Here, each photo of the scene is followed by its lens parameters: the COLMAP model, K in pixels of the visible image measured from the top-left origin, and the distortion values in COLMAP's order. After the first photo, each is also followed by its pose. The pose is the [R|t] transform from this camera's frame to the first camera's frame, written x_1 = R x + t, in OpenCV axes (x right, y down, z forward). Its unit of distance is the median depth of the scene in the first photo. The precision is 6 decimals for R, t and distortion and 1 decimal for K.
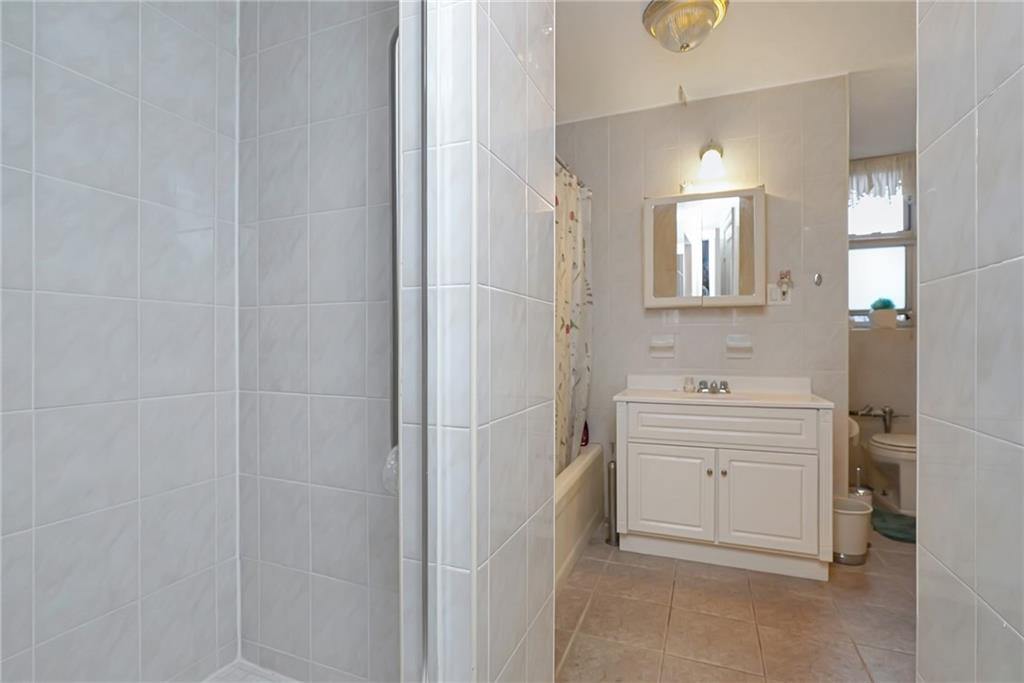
lens RADIAL K [[469.0, 0, 512.0], [0, 469.0, 341.5], [0, 0, 1]] dist [-0.005033, 0.000695]
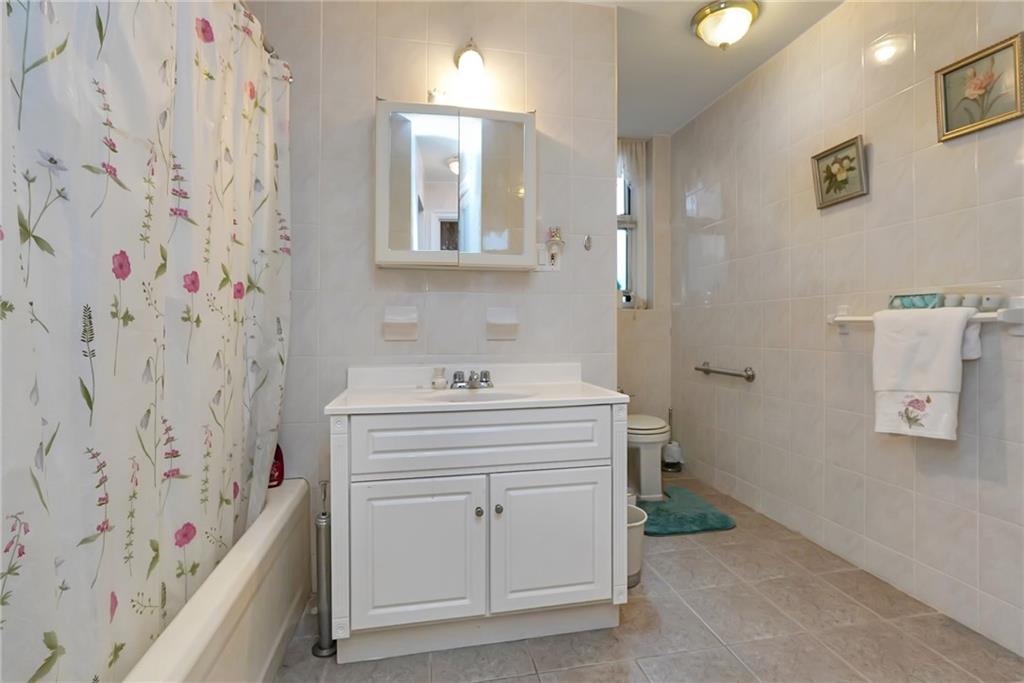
lens RADIAL K [[462.6, 0, 514.7], [0, 462.6, 327.1], [0, 0, 1]] dist [-0.021996, 0.000188]
pose [[0.827515, 0.003922, 0.561430, 0.085444], [-0.004394, 0.999990, -0.000509, 0.016291], [-0.561427, -0.002045, 0.827524, 0.374915]]
